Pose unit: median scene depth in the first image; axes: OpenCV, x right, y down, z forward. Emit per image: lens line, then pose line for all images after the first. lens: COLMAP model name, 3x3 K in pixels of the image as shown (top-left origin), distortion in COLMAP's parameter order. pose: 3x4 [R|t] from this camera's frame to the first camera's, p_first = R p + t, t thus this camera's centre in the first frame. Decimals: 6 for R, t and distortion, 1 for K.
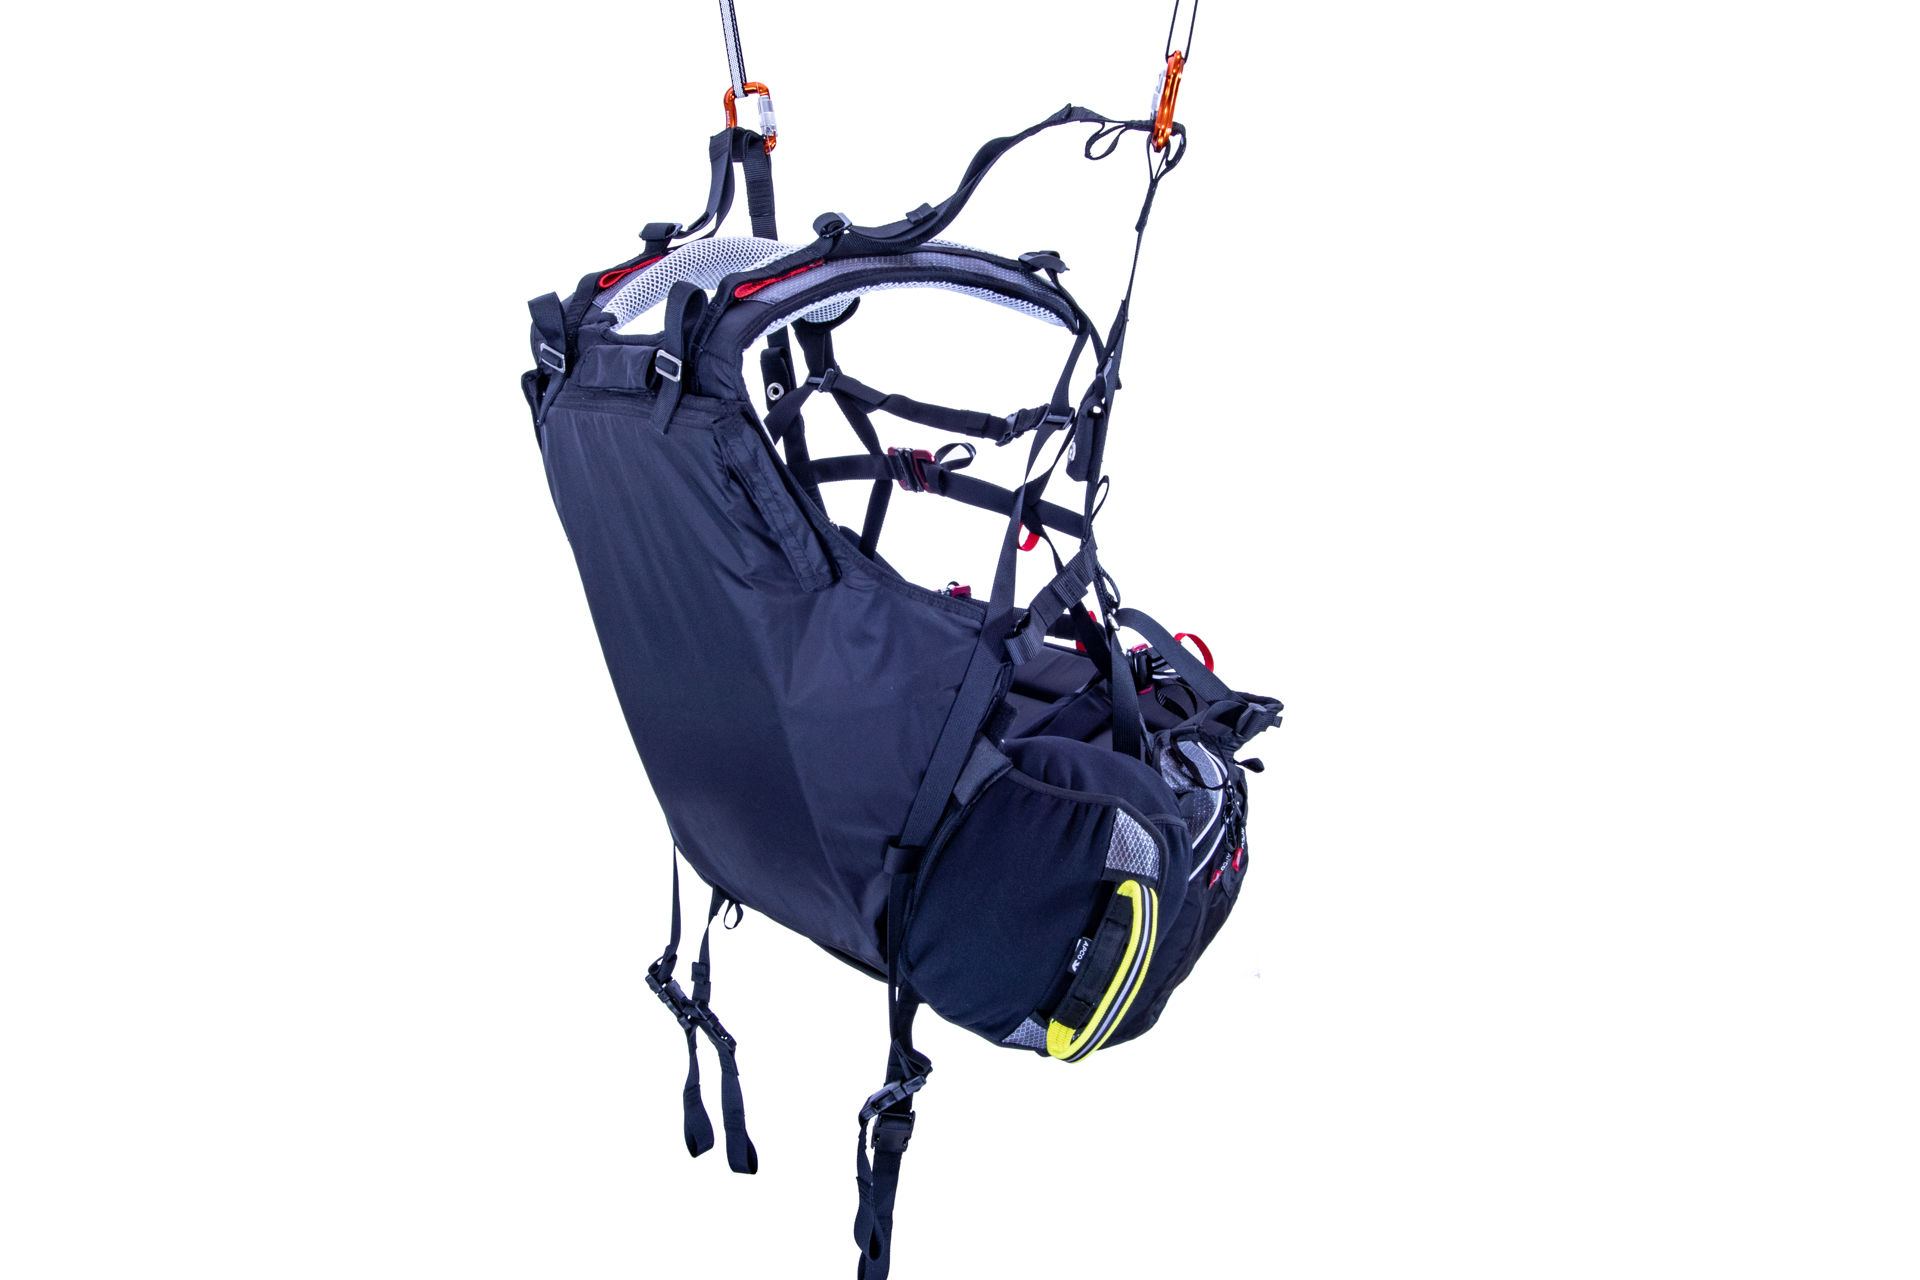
lens RADIAL K [[1756.8, 0, 960.0], [0, 1756.8, 640.0], [0, 0, 1]] dist [-0.022496, -0.007088]
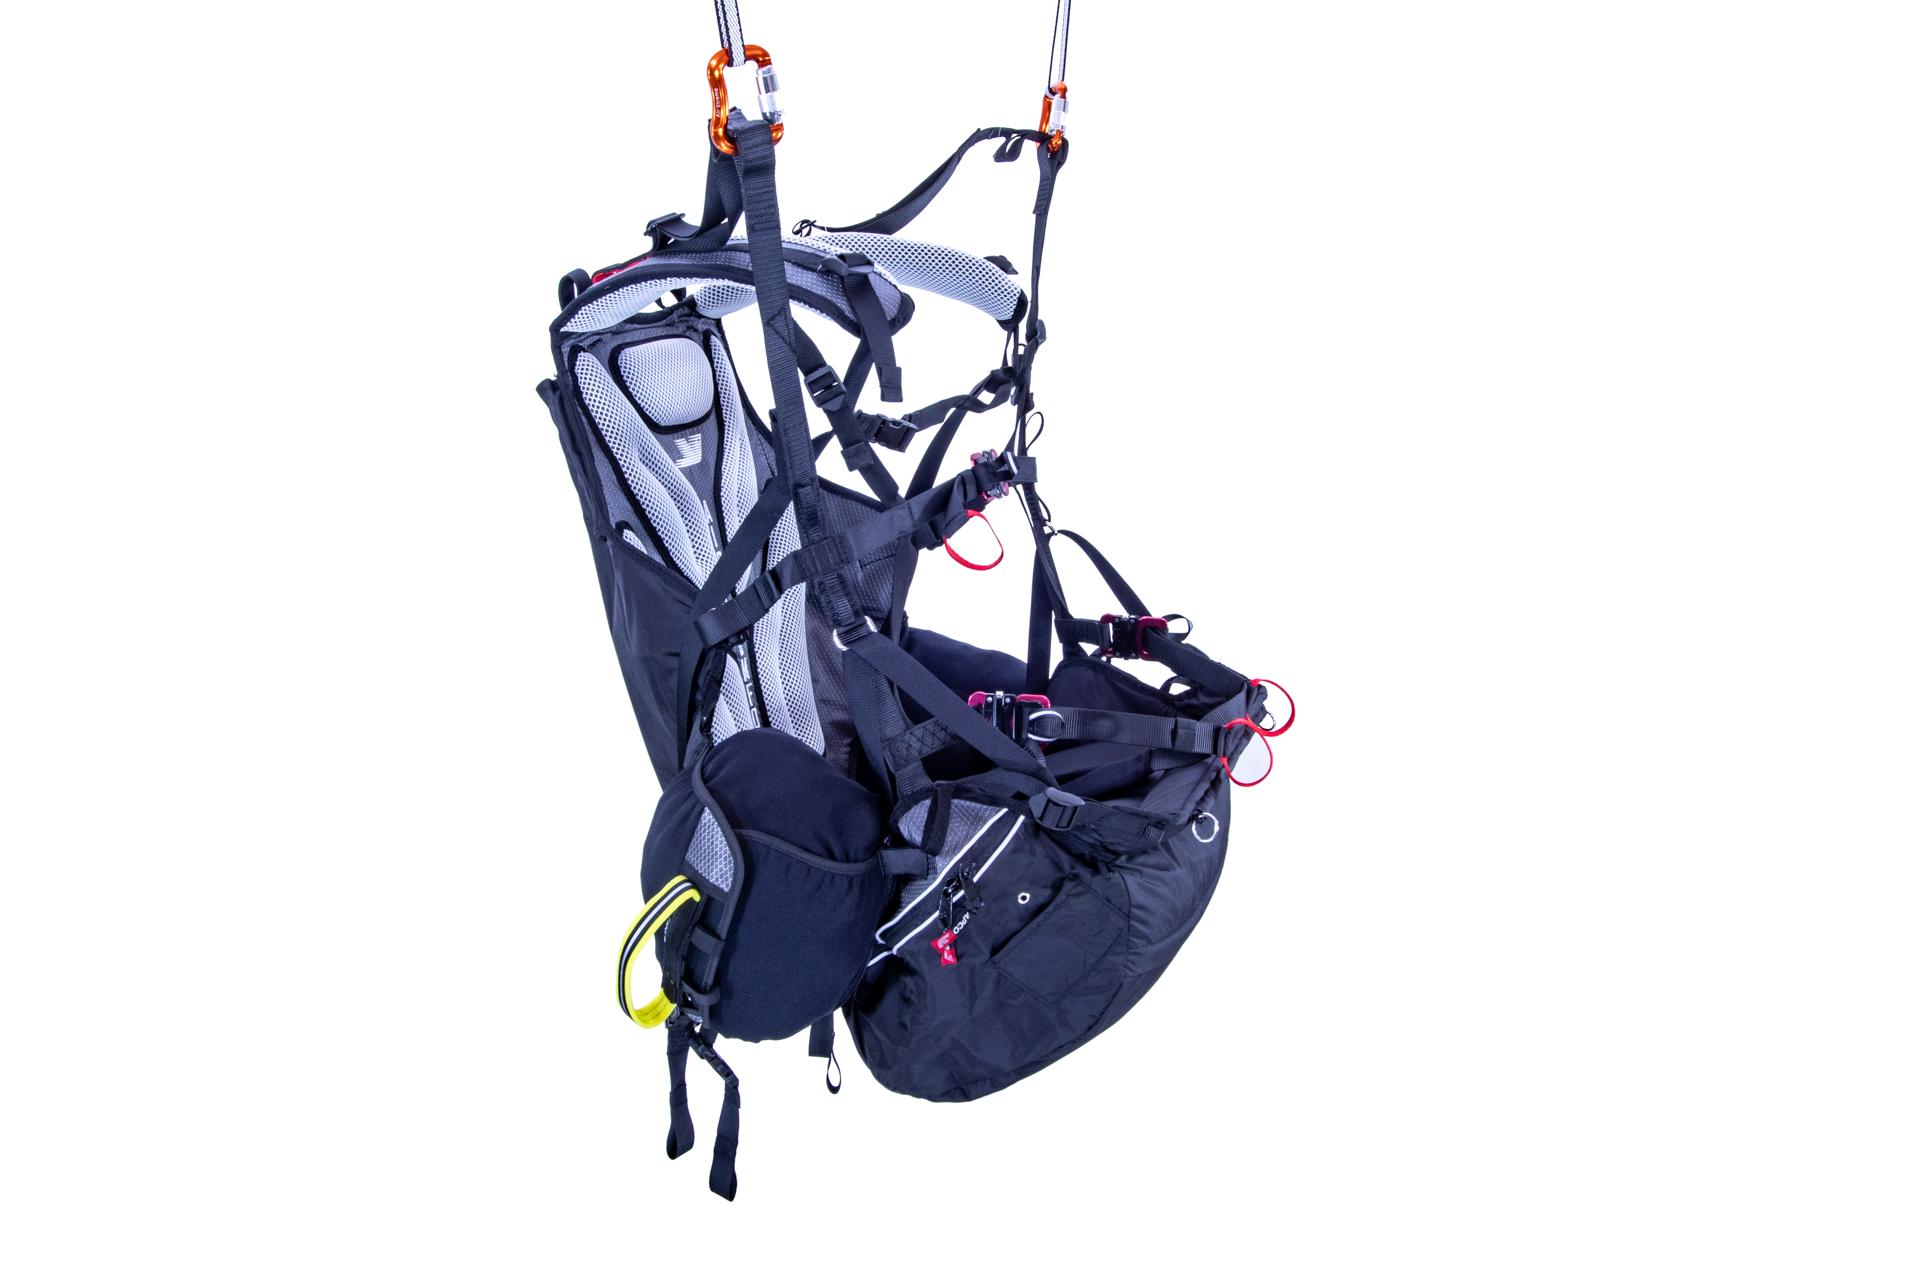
lens RADIAL K [[1756.8, 0, 960.0], [0, 1756.8, 640.0], [0, 0, 1]] dist [-0.022496, -0.007088]
pose [[0.493695, 0.214614, -0.842737, 0.969774], [-0.209790, 0.969841, 0.124083, -0.149720], [0.843951, 0.115538, 0.523829, 0.573168]]
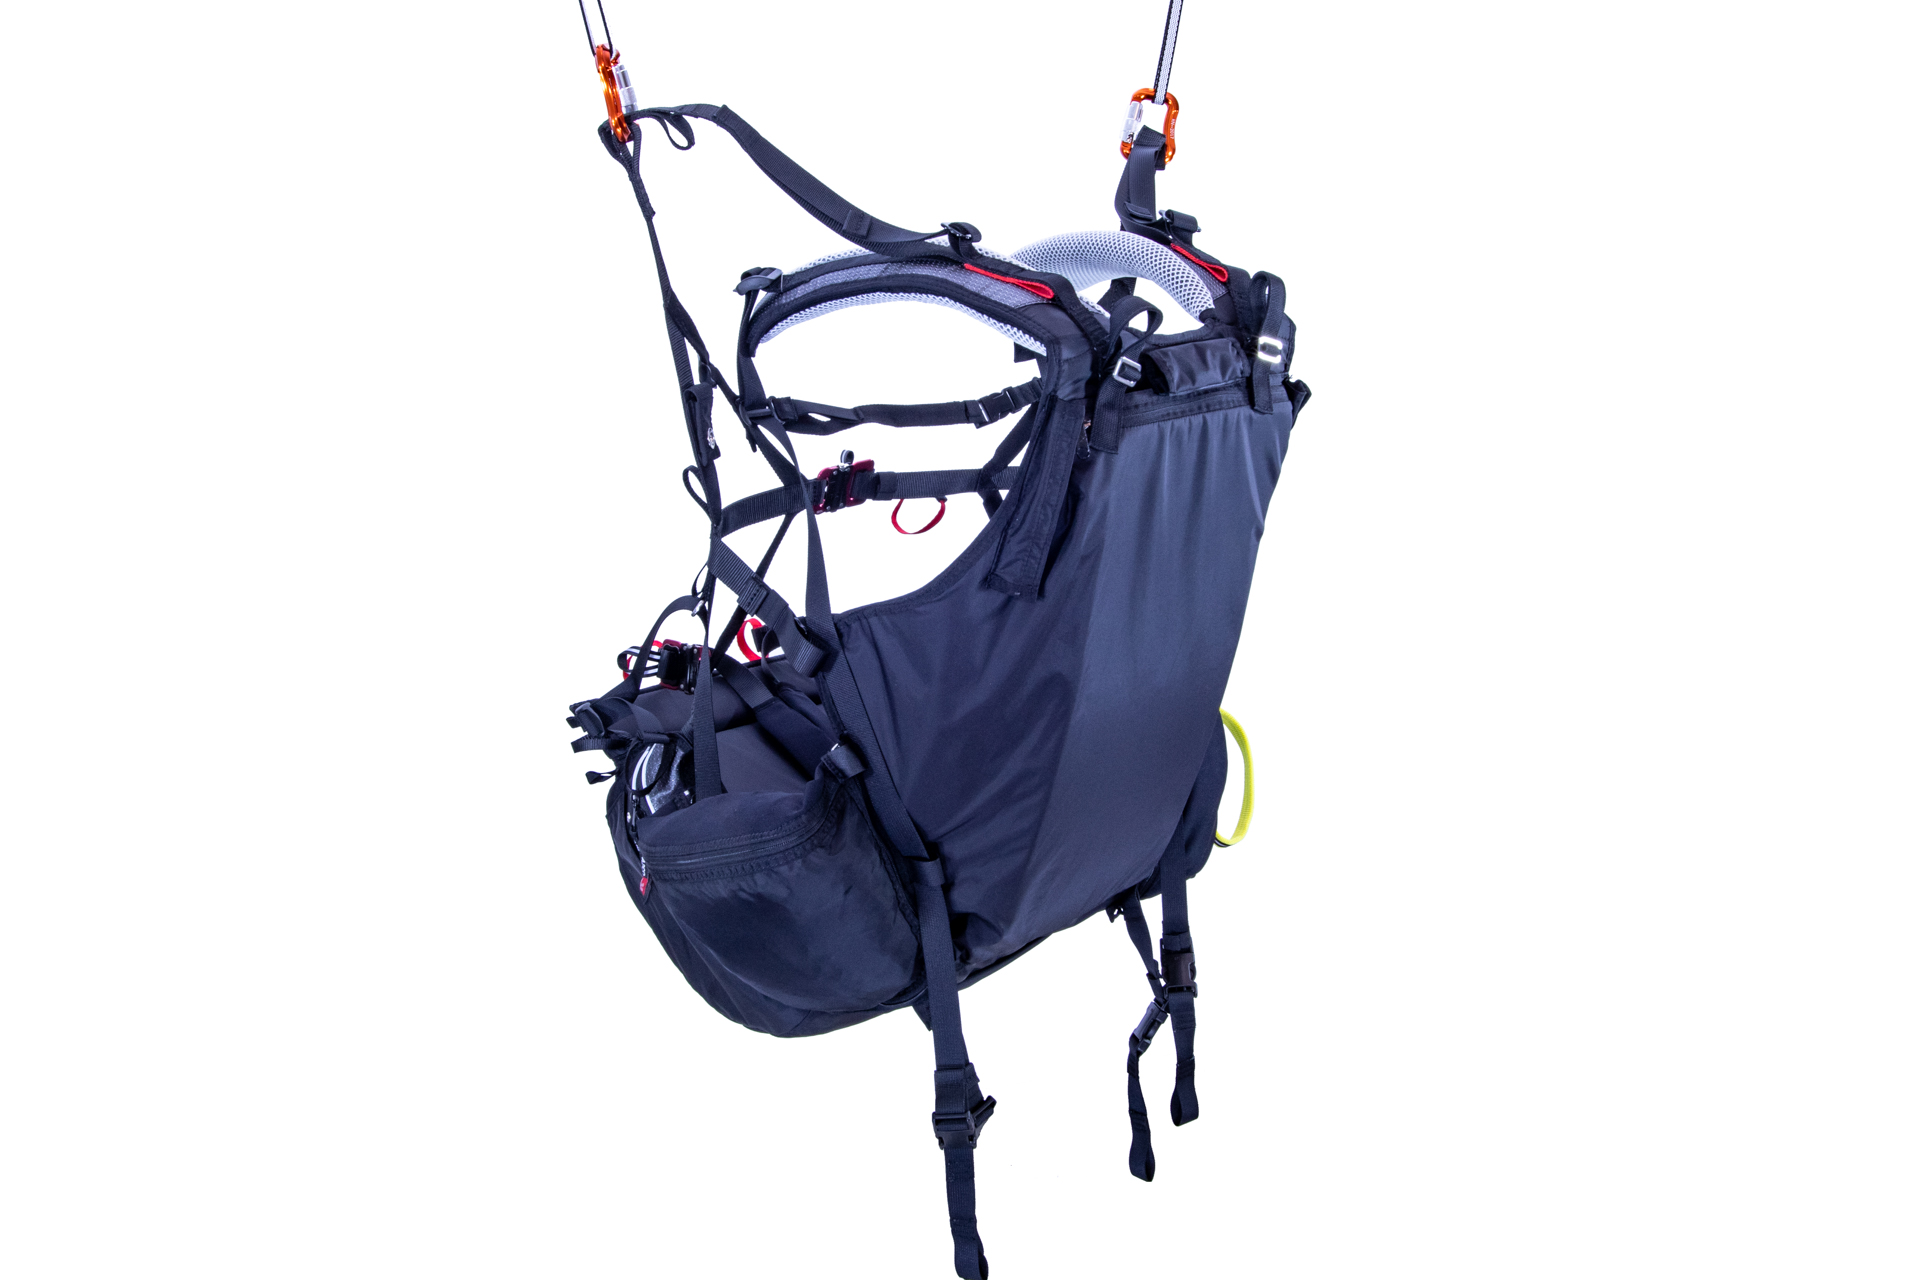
lens RADIAL K [[1756.8, 0, 960.0], [0, 1756.8, 640.0], [0, 0, 1]] dist [-0.022496, -0.007088]
pose [[-0.116836, -0.228091, 0.966604, -1.150520], [0.248442, 0.935613, 0.250807, -0.287484], [-0.961575, 0.269448, -0.052646, 1.206240]]
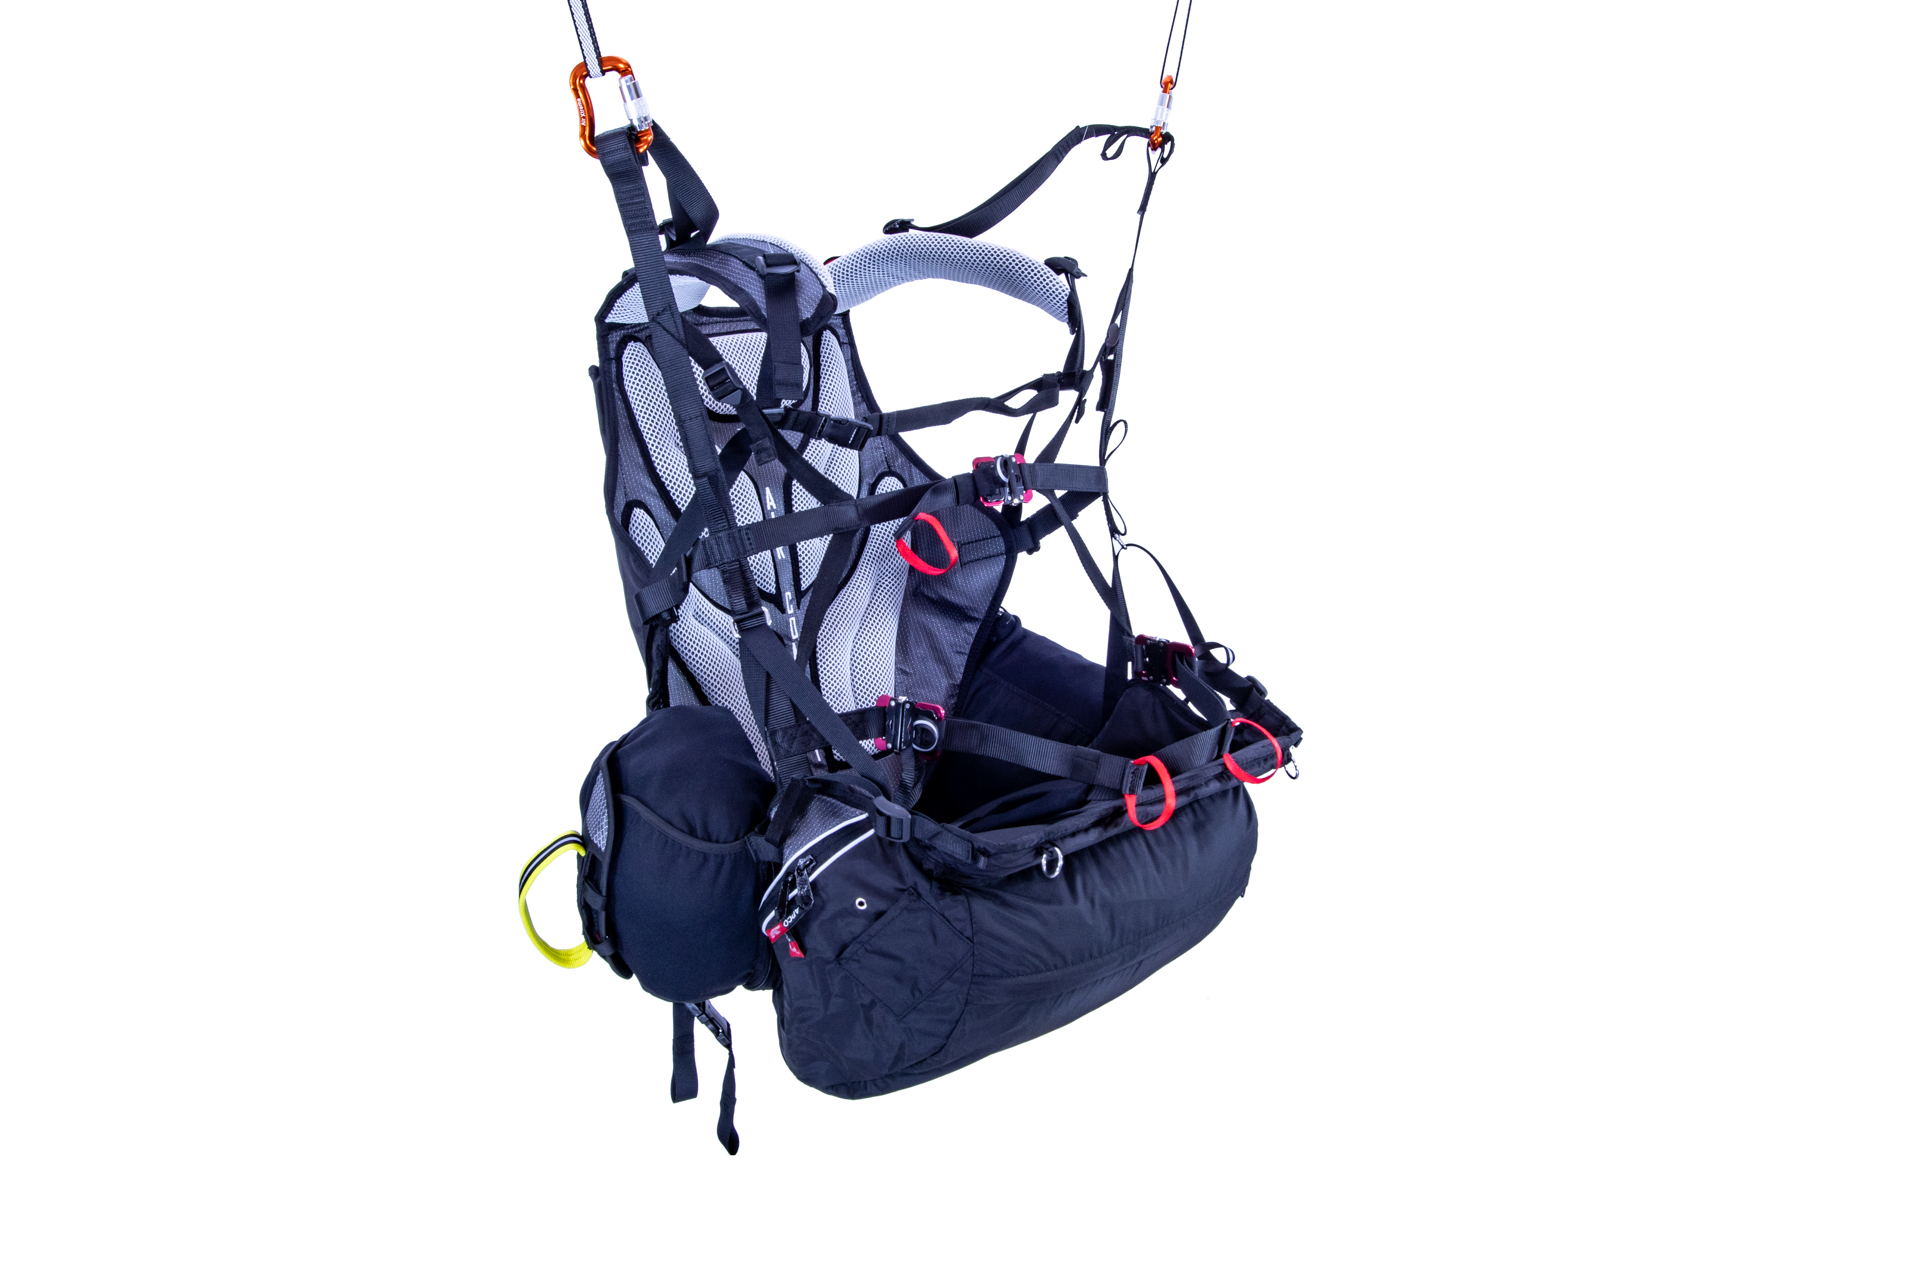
lens RADIAL K [[1756.8, 0, 960.0], [0, 1756.8, 640.0], [0, 0, 1]] dist [-0.022496, -0.007088]
pose [[0.074037, 0.246153, -0.966399, 1.103117], [-0.235819, 0.945897, 0.222864, -0.265848], [0.968973, 0.211395, 0.128079, 1.037796]]
